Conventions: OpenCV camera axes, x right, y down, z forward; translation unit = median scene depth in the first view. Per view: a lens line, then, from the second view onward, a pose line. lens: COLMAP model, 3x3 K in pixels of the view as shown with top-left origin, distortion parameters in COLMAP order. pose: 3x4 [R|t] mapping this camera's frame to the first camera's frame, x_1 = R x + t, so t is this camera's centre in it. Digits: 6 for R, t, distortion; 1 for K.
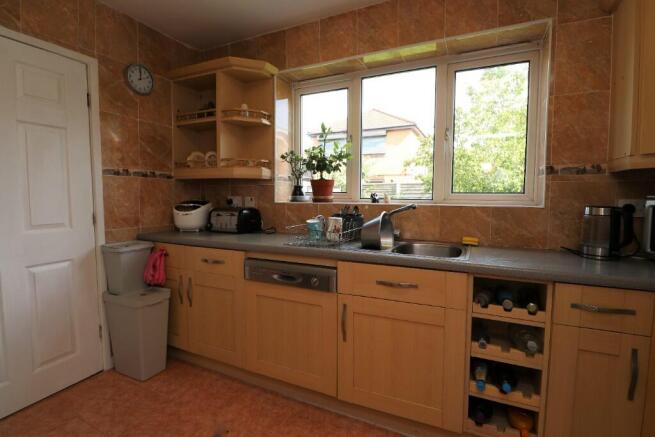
lens RADIAL K [[309.3, 0, 336.9], [0, 309.3, 218.2], [0, 0, 1]] dist [-0.001265, -0.001261]
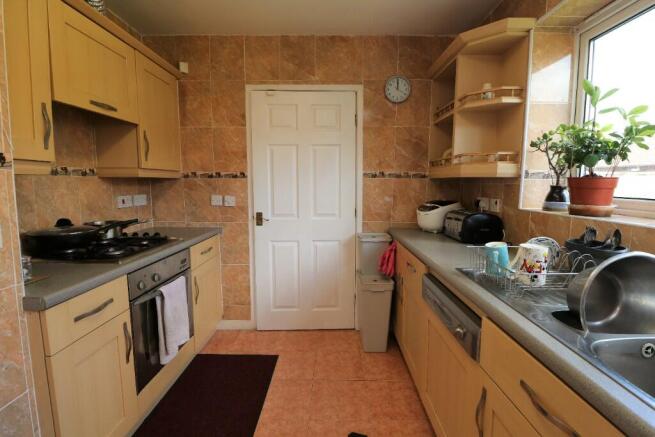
lens RADIAL K [[309.3, 0, 336.9], [0, 309.3, 218.2], [0, 0, 1]] dist [-0.001265, -0.001261]
pose [[0.430262, 0.101765, -0.896950, 0.299009], [-0.073274, 0.994284, 0.077659, -0.059222], [0.899725, 0.032310, 0.435259, 0.324643]]
